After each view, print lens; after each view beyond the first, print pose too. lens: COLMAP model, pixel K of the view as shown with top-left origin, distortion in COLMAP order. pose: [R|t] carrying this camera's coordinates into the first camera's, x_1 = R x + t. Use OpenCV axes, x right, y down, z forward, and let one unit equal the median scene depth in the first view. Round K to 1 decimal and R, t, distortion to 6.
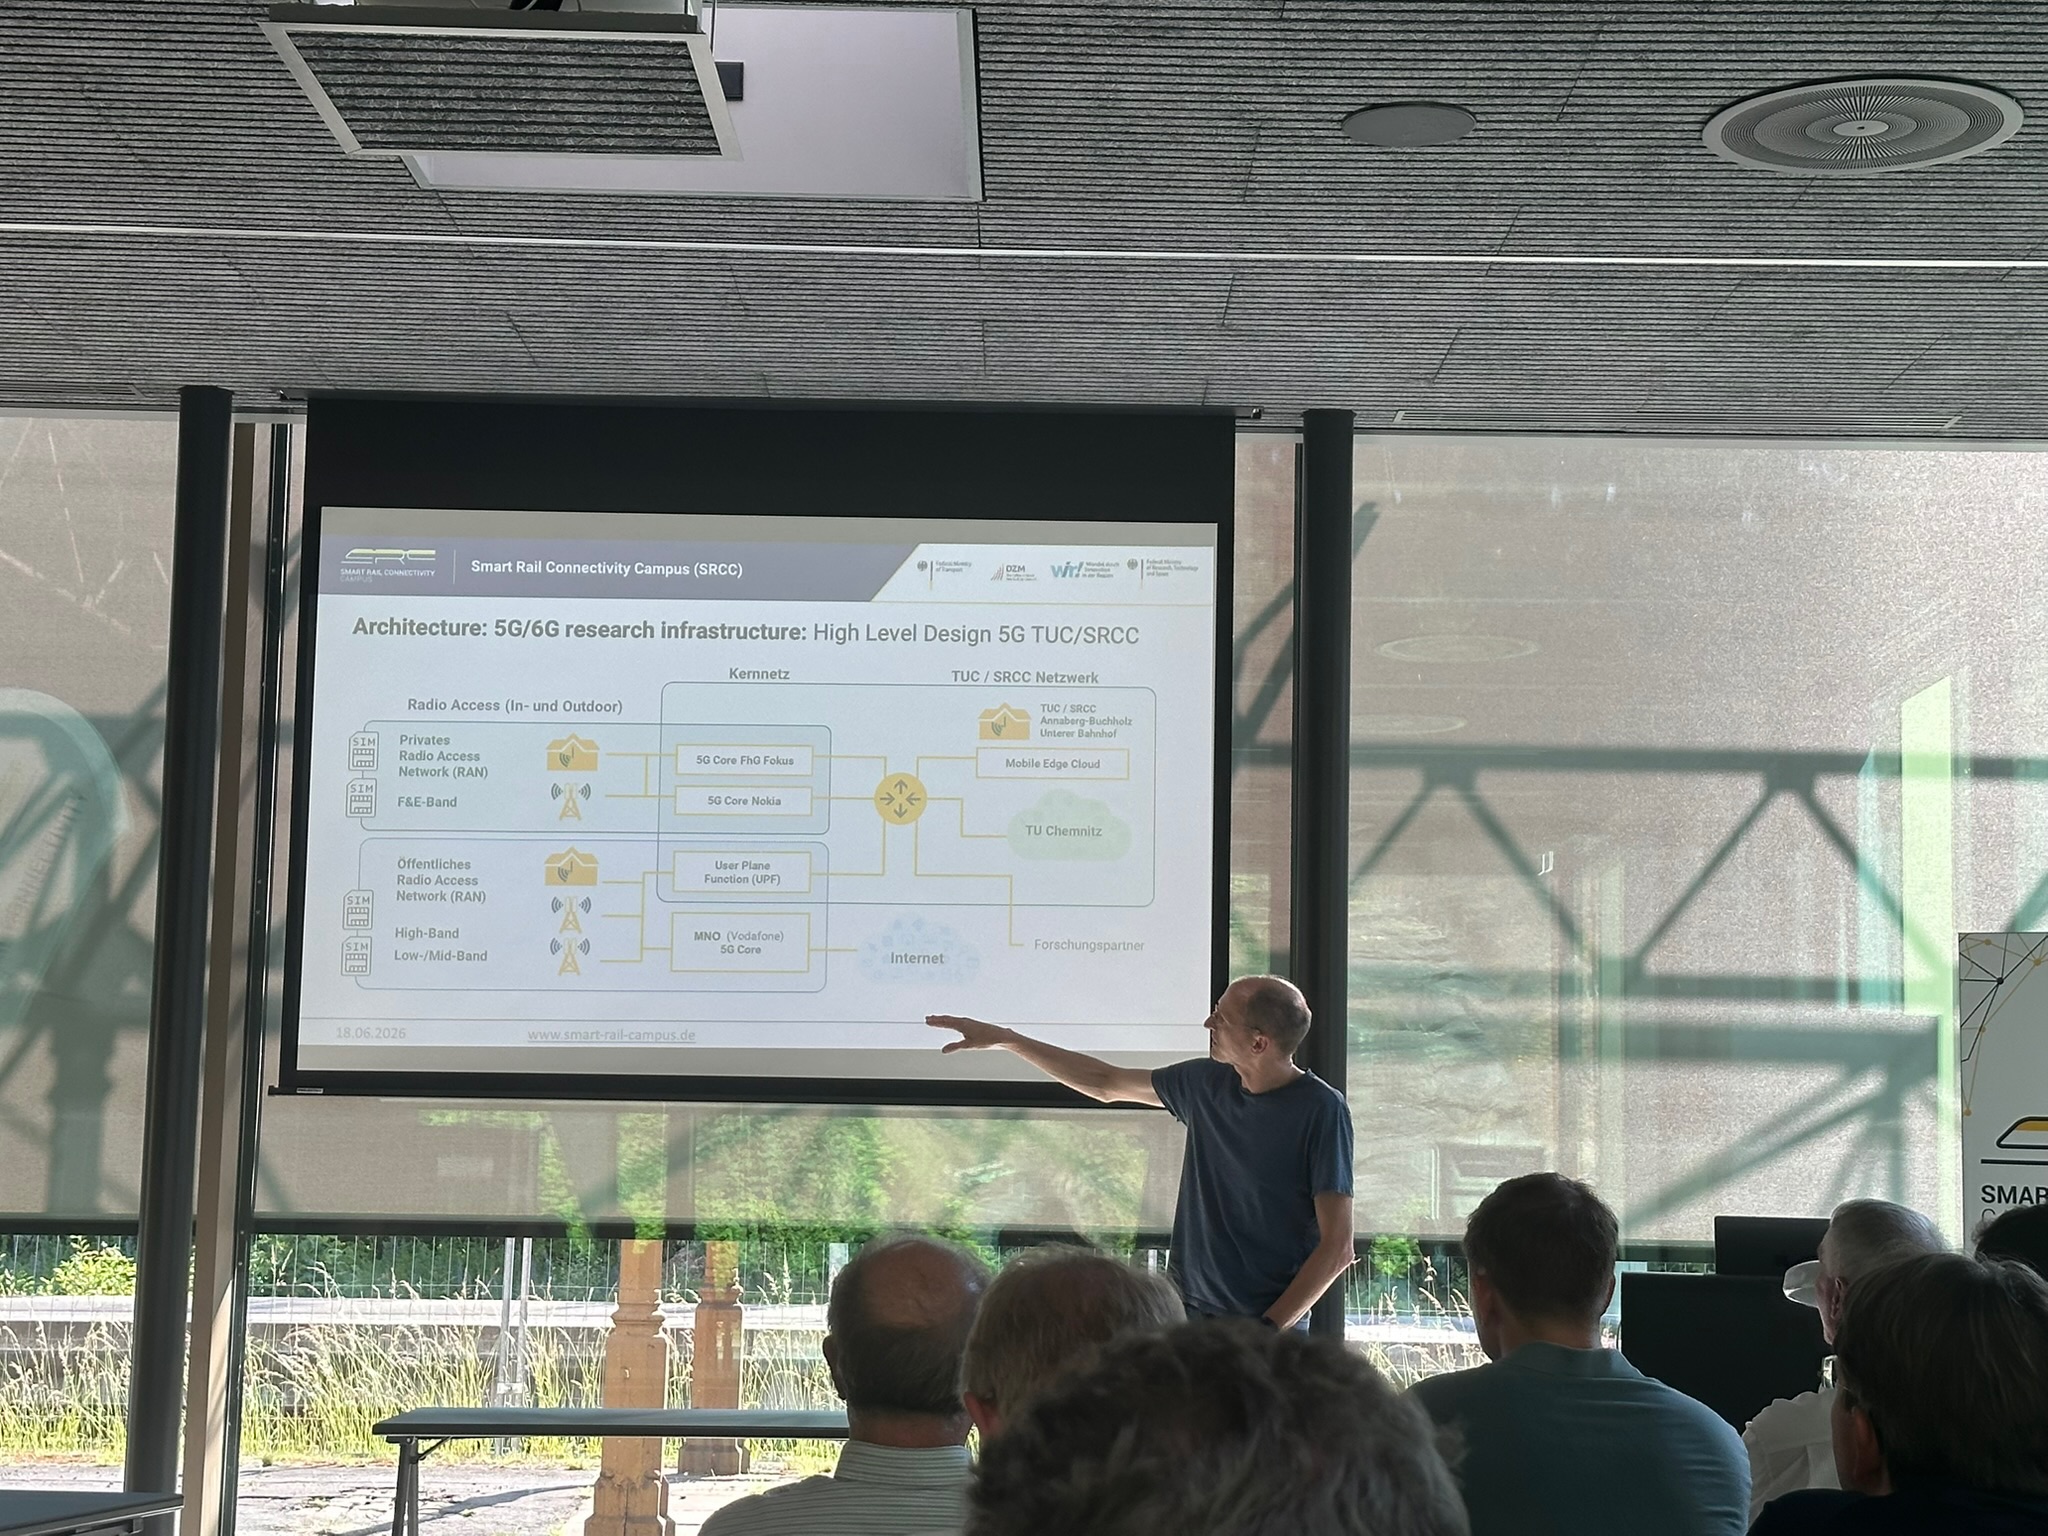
lens RADIAL K [[3574.1, 0, 1024.0], [0, 3574.1, 768.0], [0, 0, 1]] dist [0.024503, 0.087343]
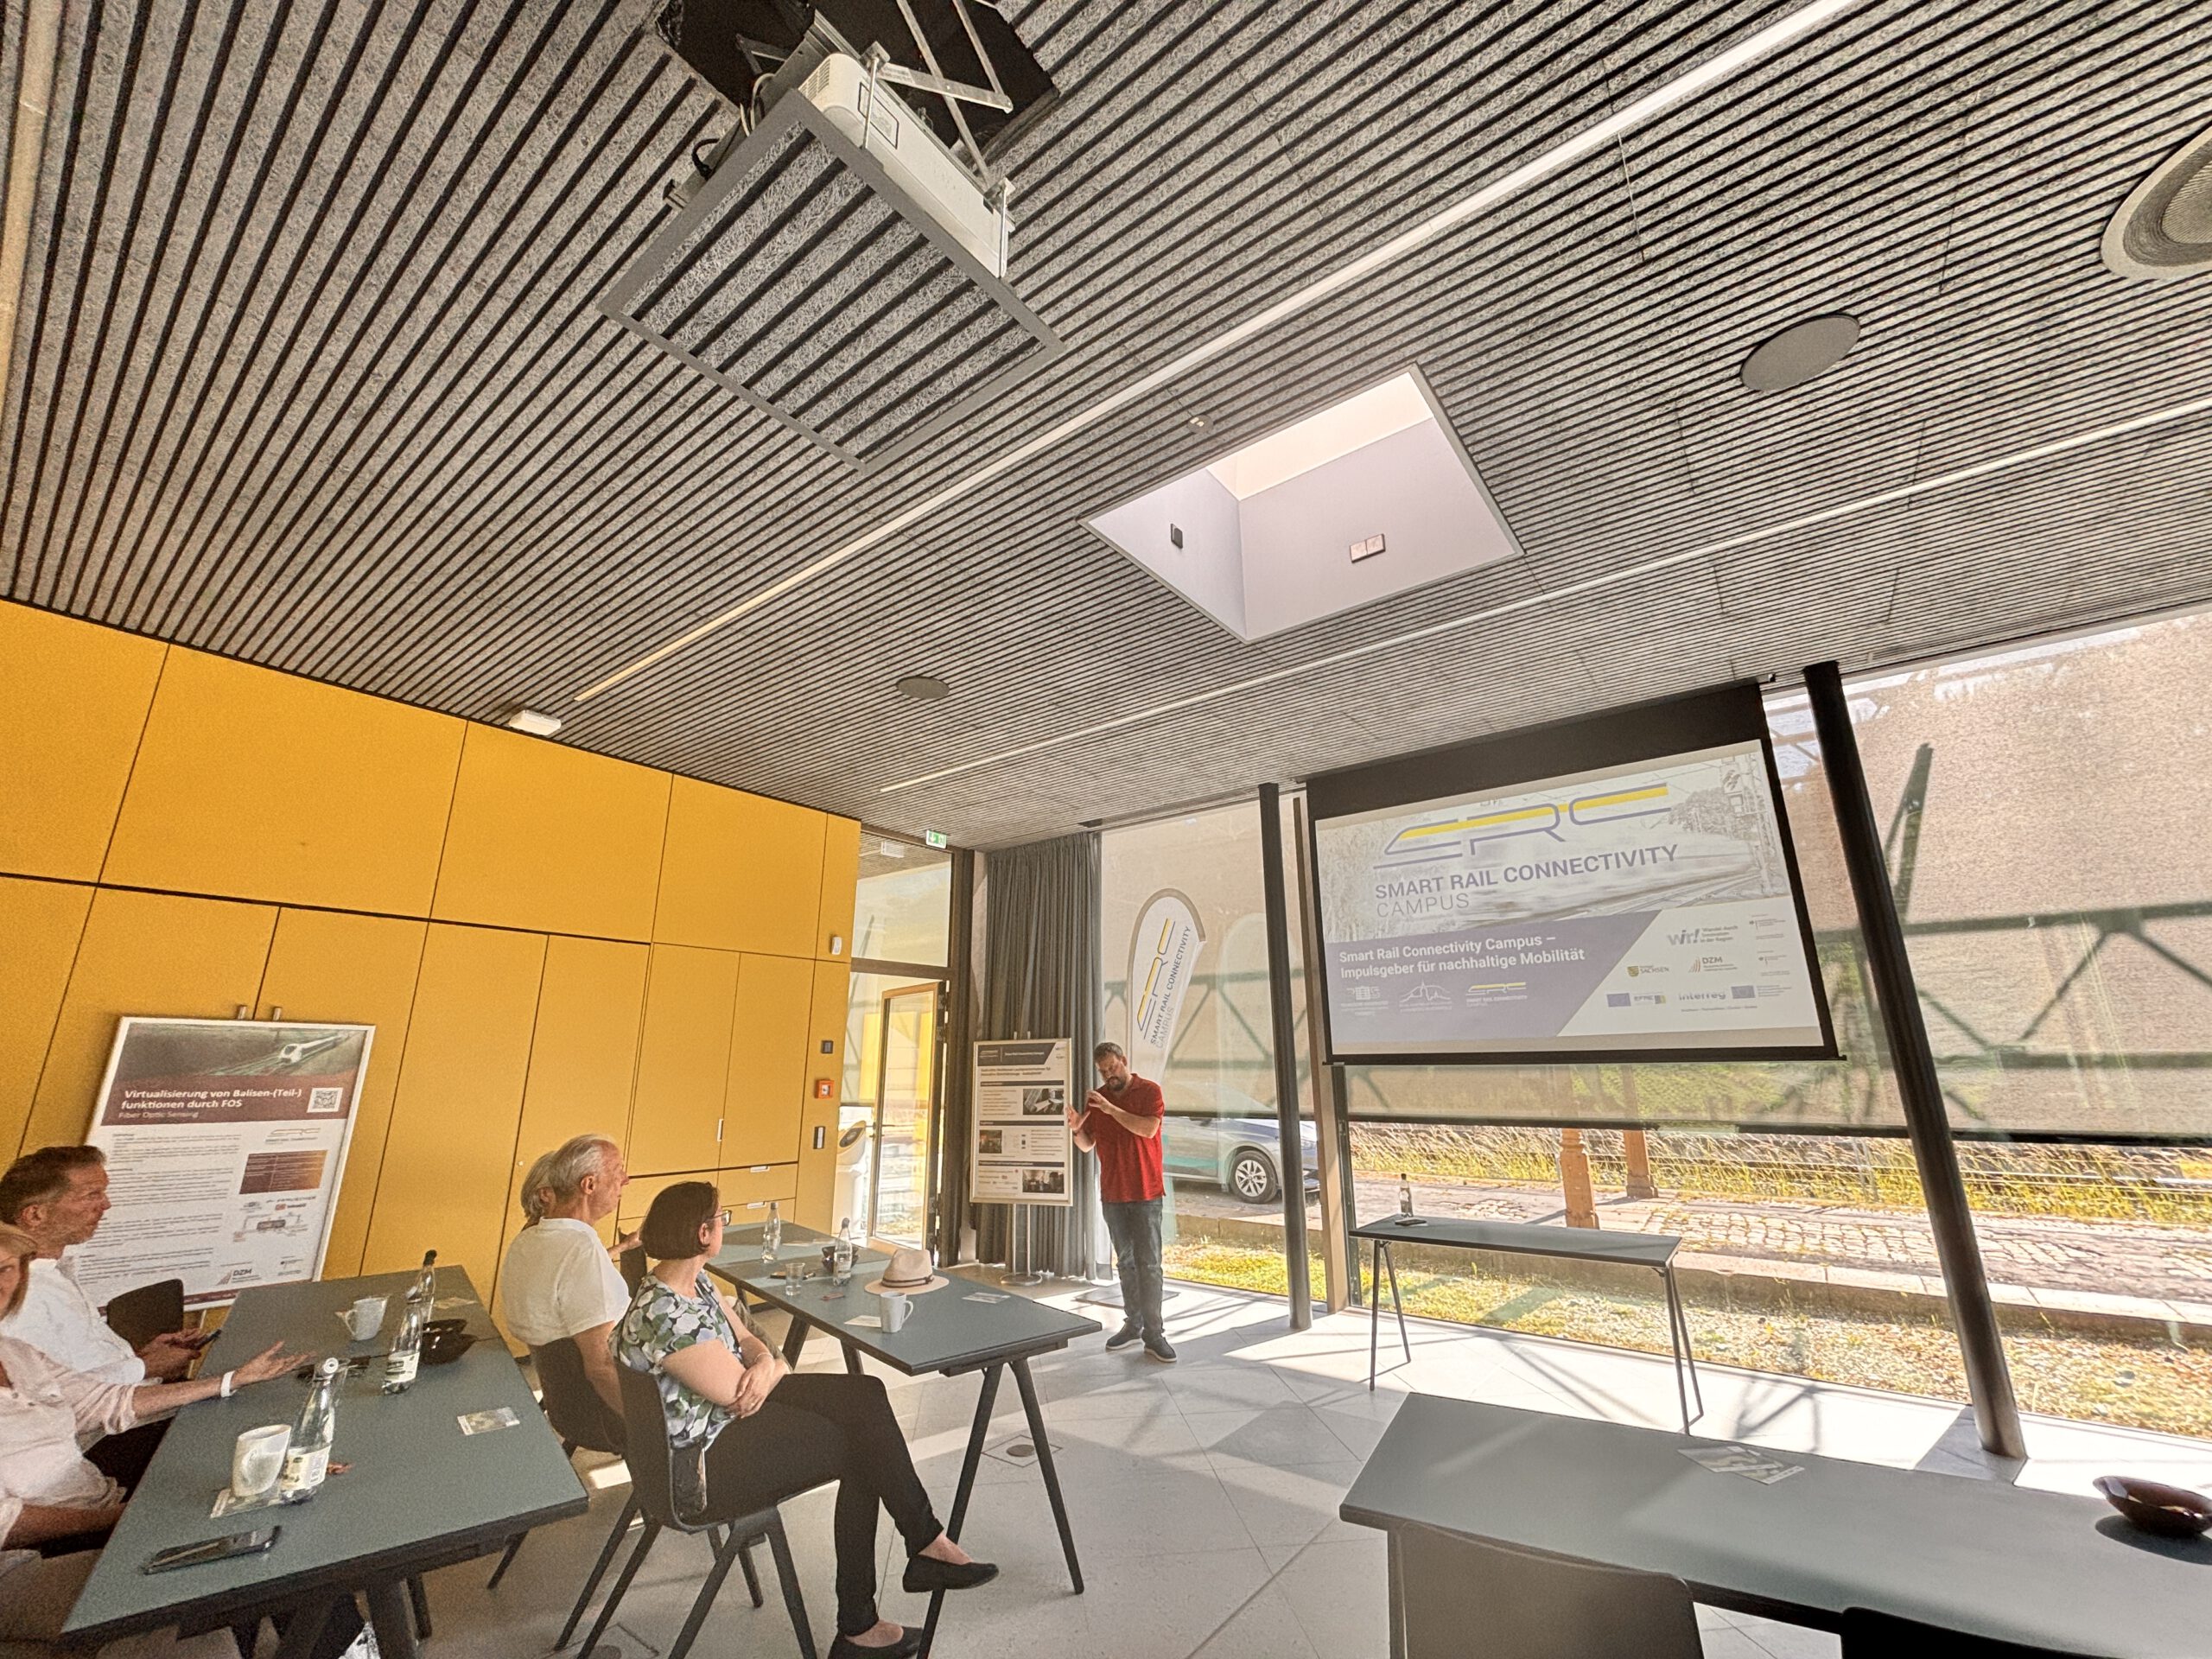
lens RADIAL K [[884.8, 0, 1088.5], [0, 884.8, 826.0], [0, 0, 1]] dist [0.000805, -0.001804]
pose [[0.785063, -0.186916, -0.590540, 0.049965], [0.093958, 0.978286, -0.184737, 0.033539], [0.612248, 0.089544, 0.785579, 0.485188]]
